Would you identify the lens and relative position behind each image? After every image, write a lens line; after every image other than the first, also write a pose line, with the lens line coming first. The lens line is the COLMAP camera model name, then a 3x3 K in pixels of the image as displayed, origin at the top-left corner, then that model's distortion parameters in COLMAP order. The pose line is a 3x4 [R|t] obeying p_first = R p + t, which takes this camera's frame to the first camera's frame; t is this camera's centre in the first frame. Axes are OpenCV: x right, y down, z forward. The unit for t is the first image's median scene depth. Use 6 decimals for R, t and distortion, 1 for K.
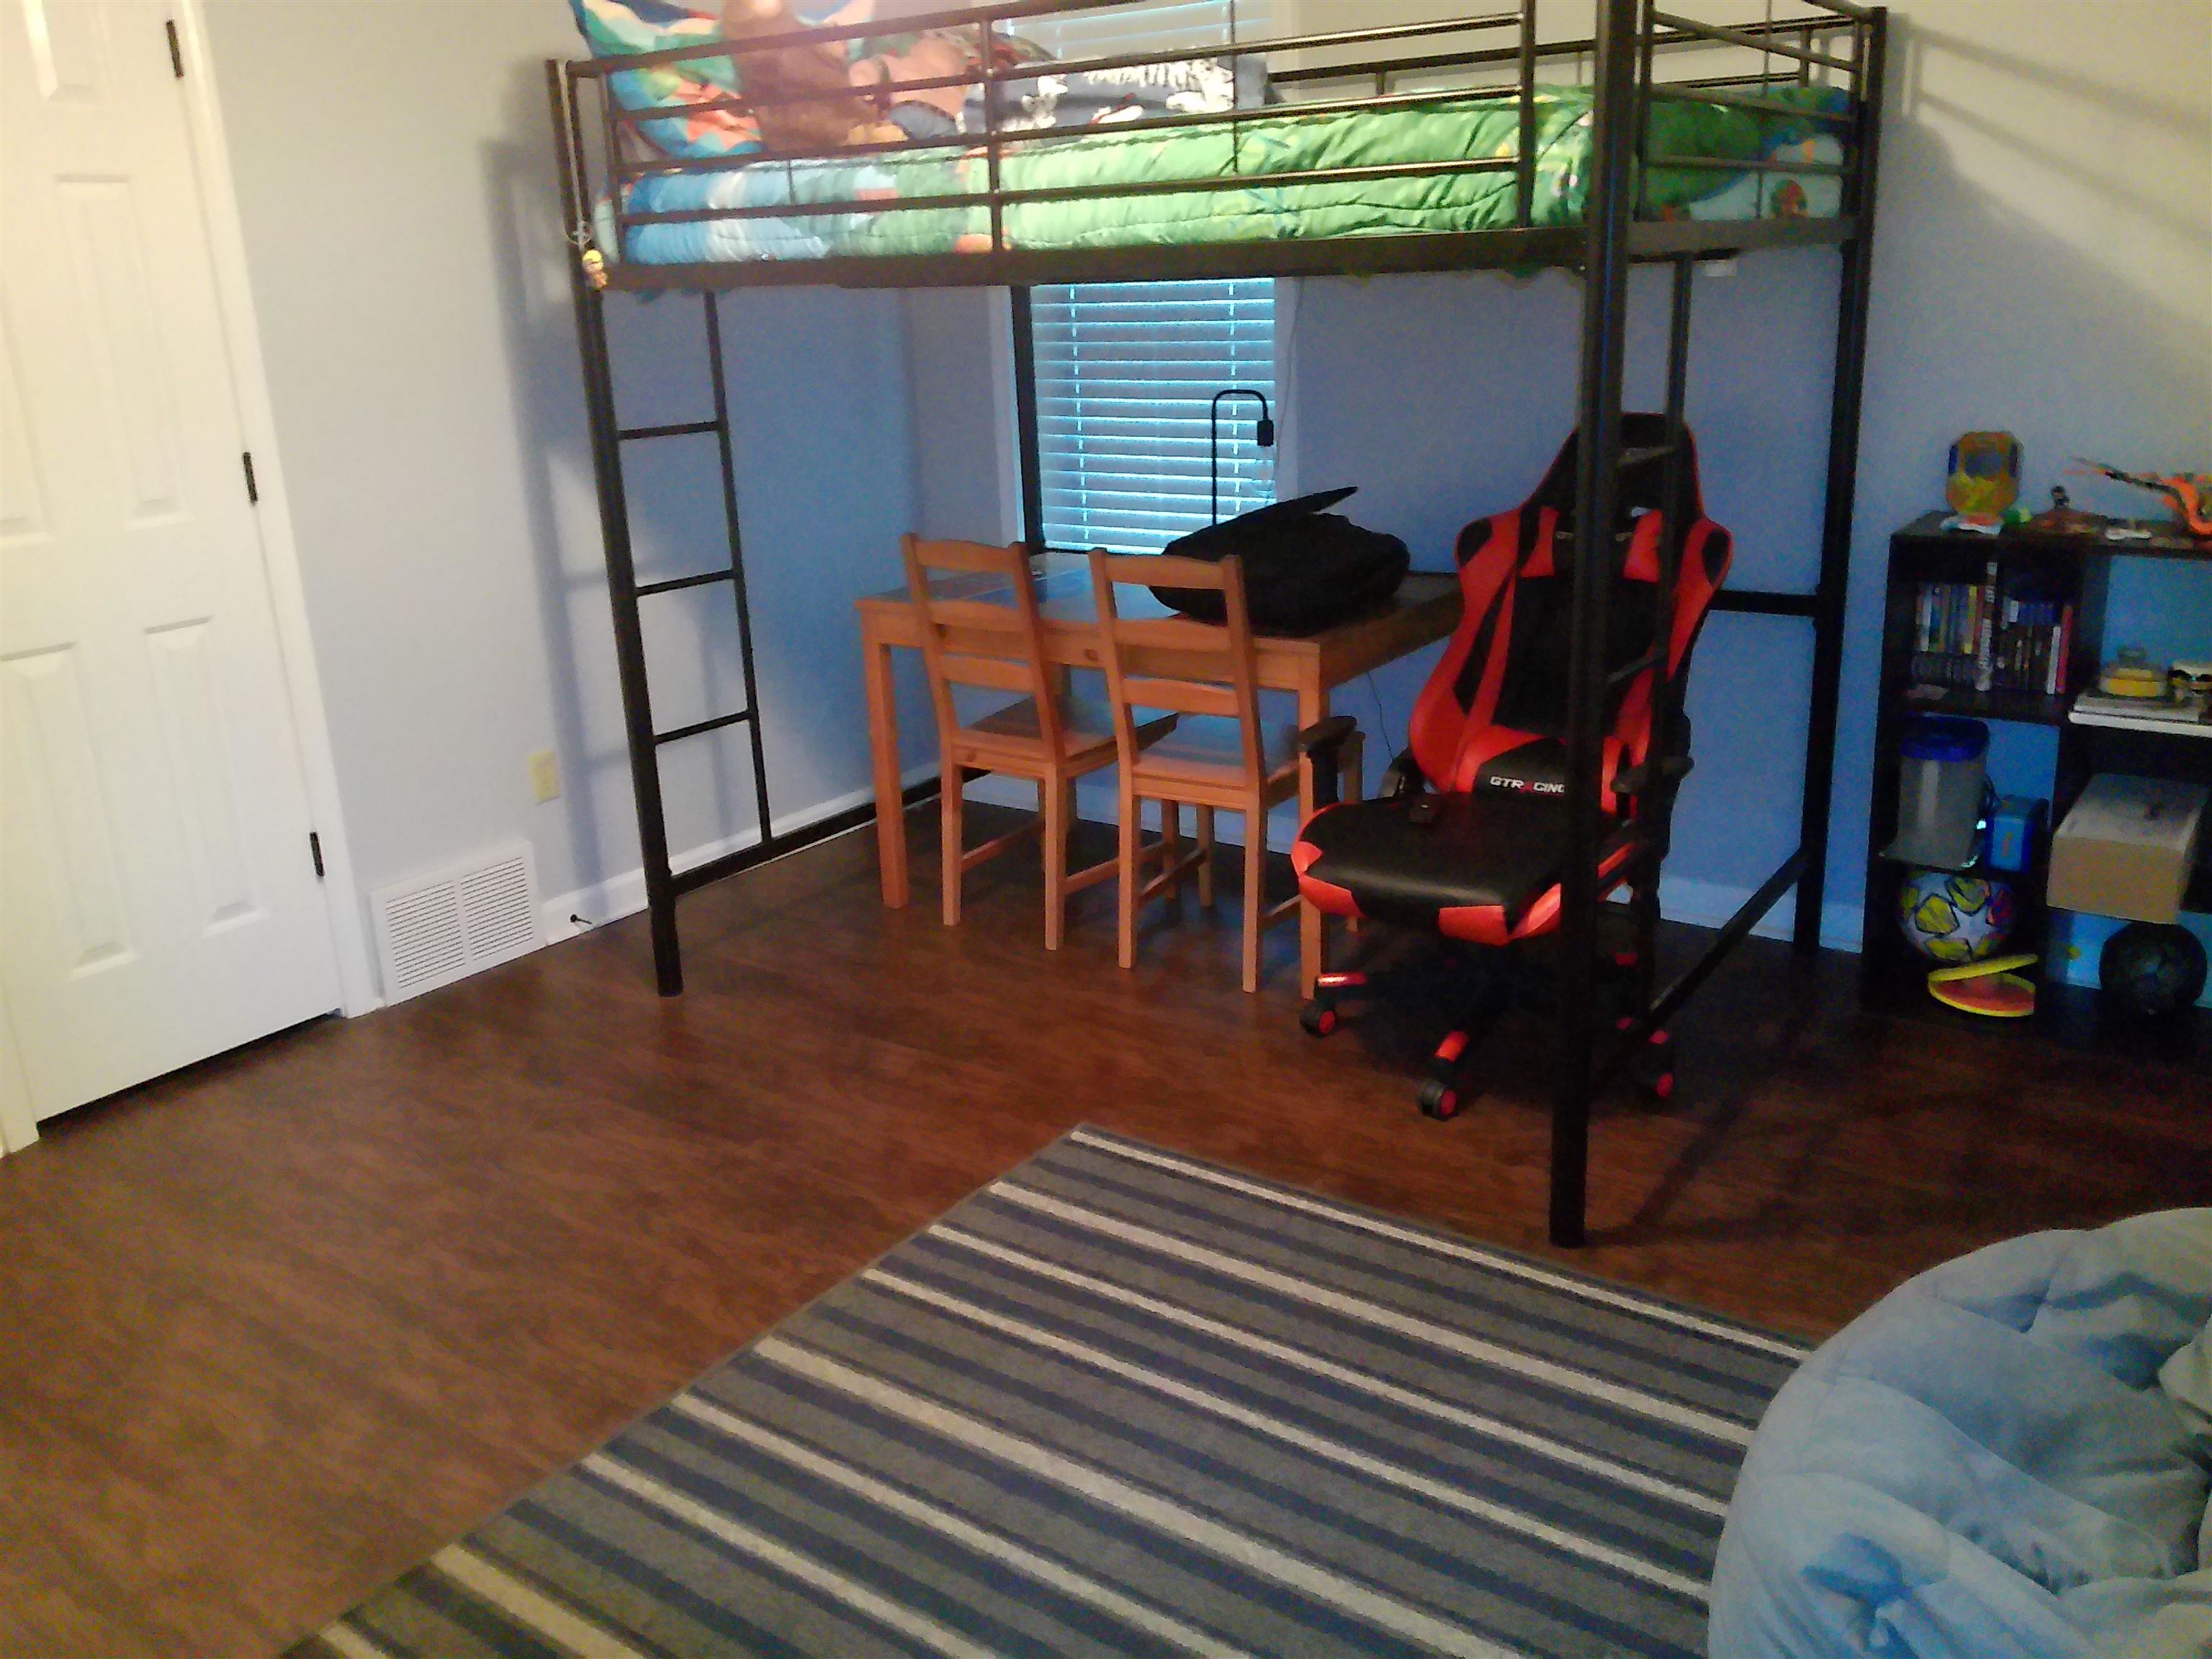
lens RADIAL K [[1795.7, 0, 1117.3], [0, 1795.7, 816.8], [0, 0, 1]] dist [0.052012, -0.102900]
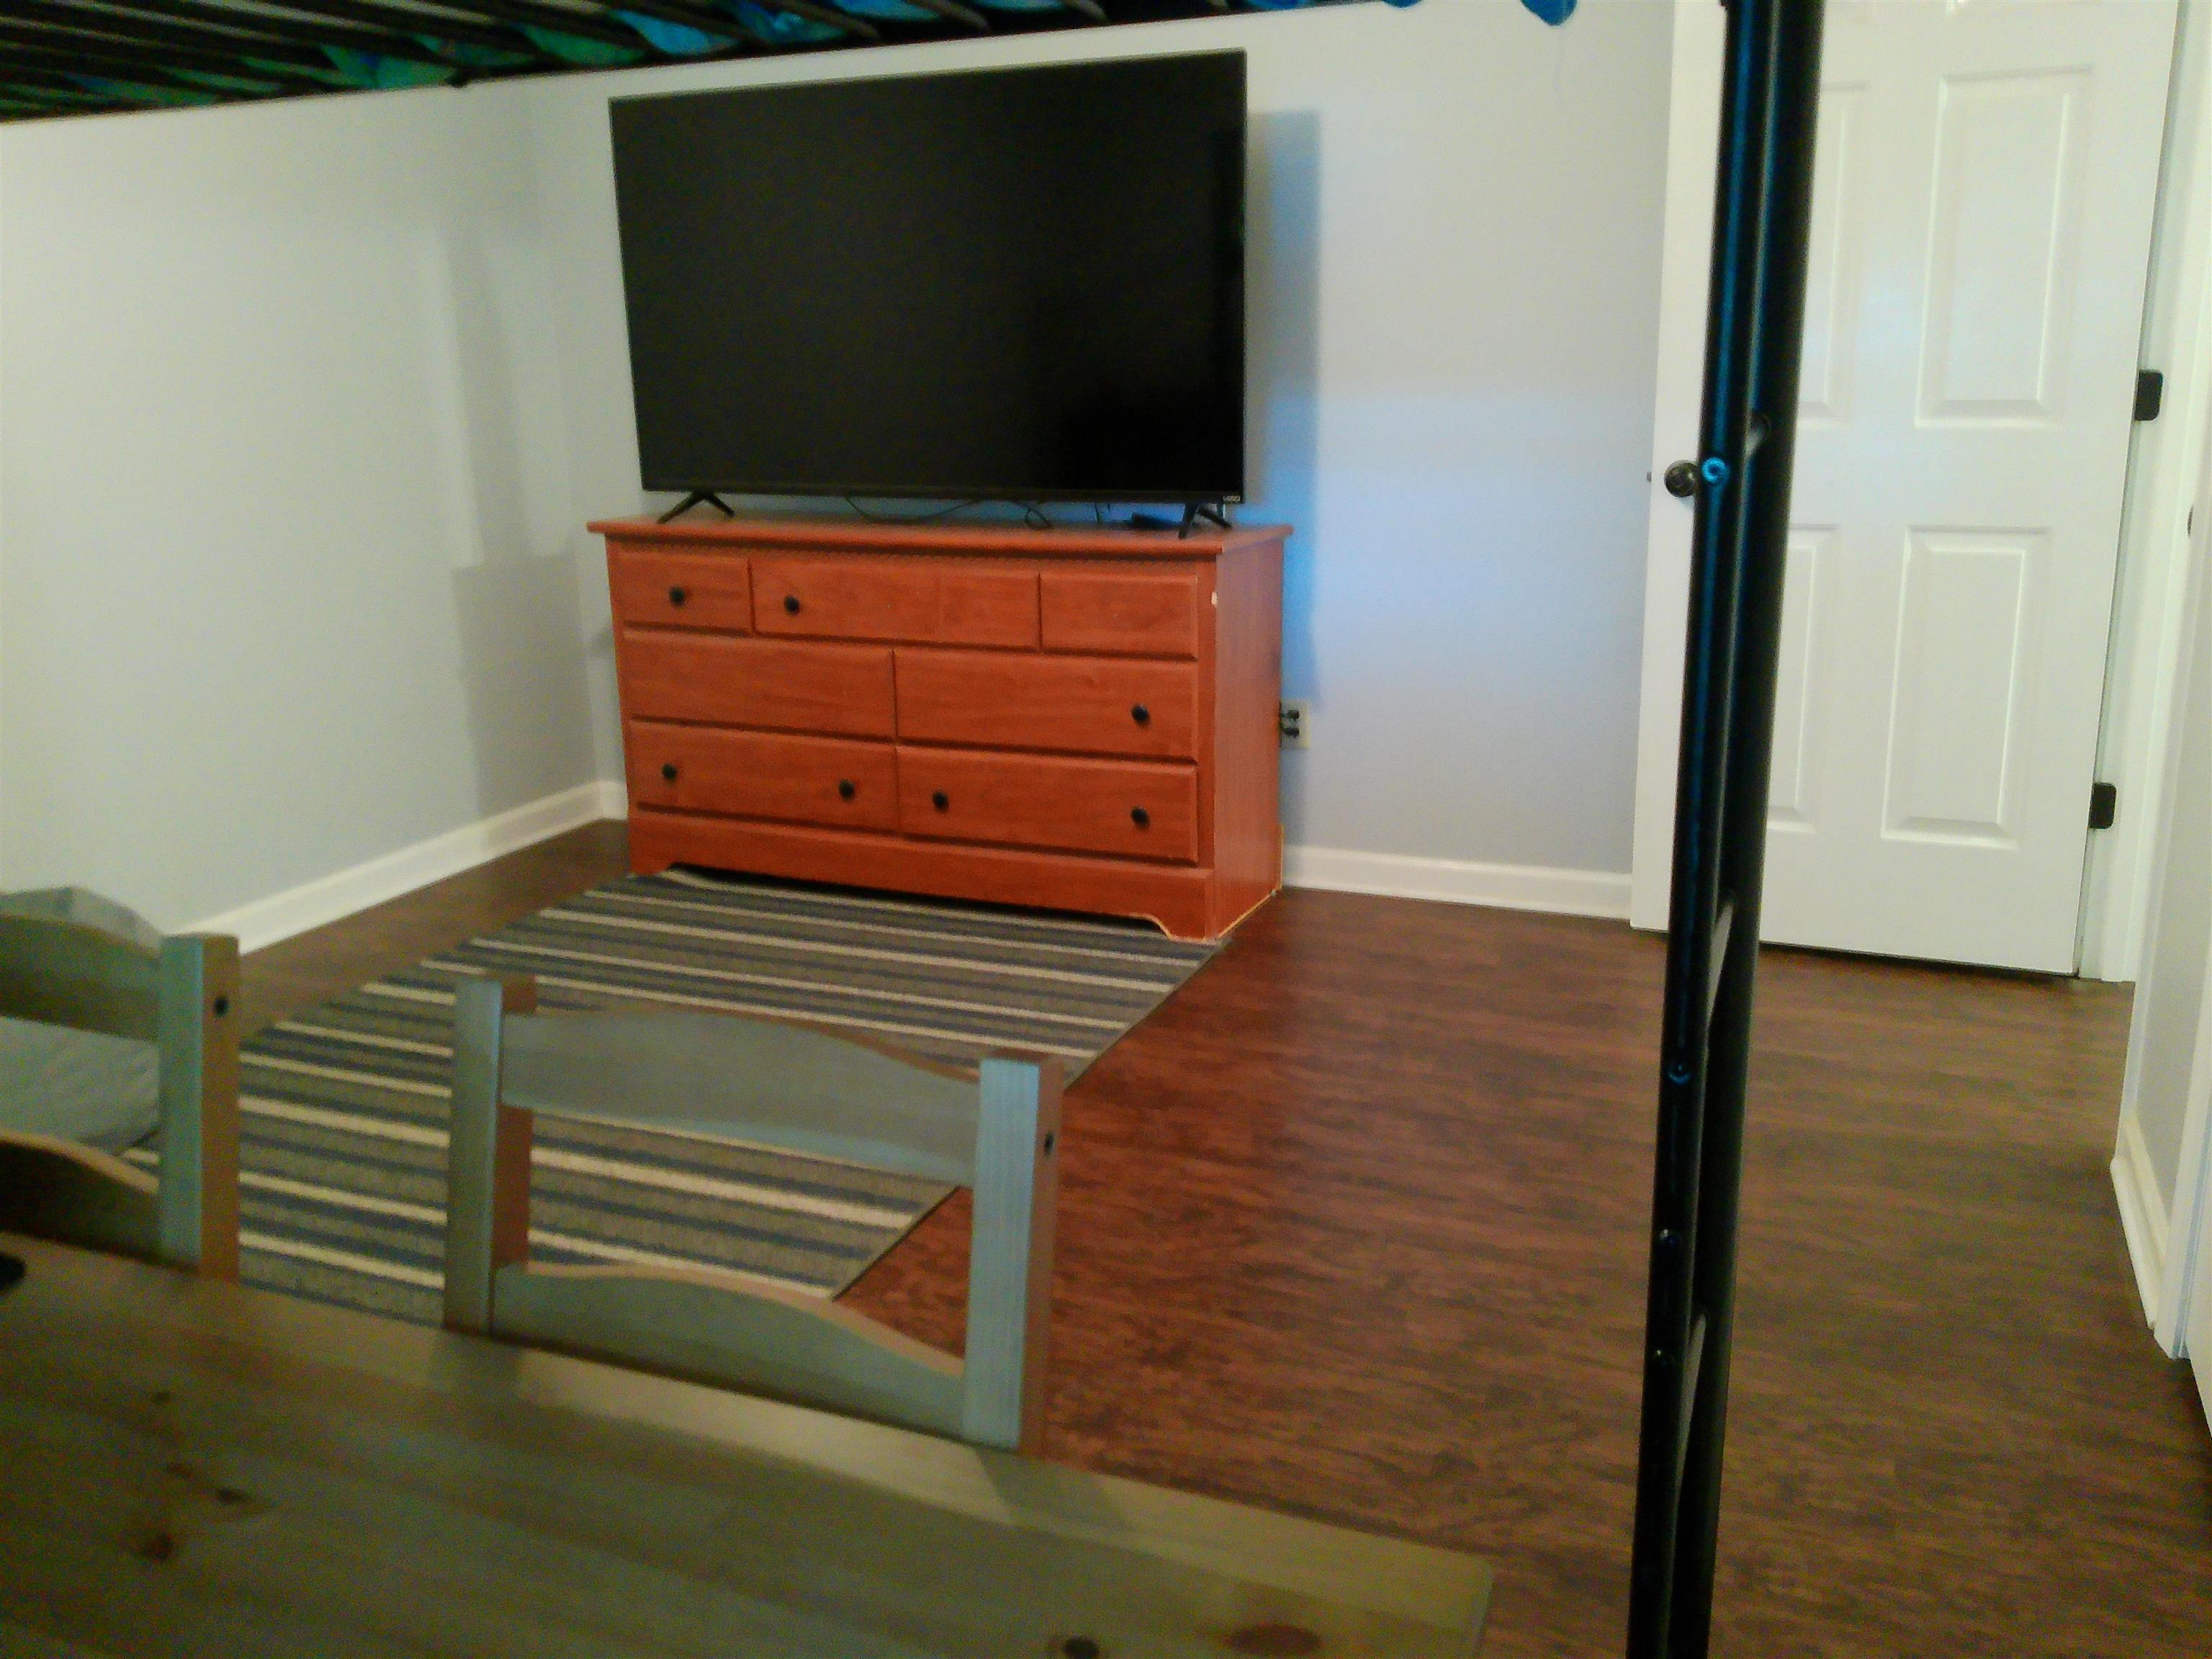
lens RADIAL K [[1795.7, 0, 1117.3], [0, 1795.7, 816.8], [0, 0, 1]] dist [0.052012, -0.102900]
pose [[-0.974144, 0.105907, -0.199567, -0.131696], [-0.016087, 0.848566, 0.528845, -0.429278], [0.225354, 0.518382, -0.824922, 1.713086]]
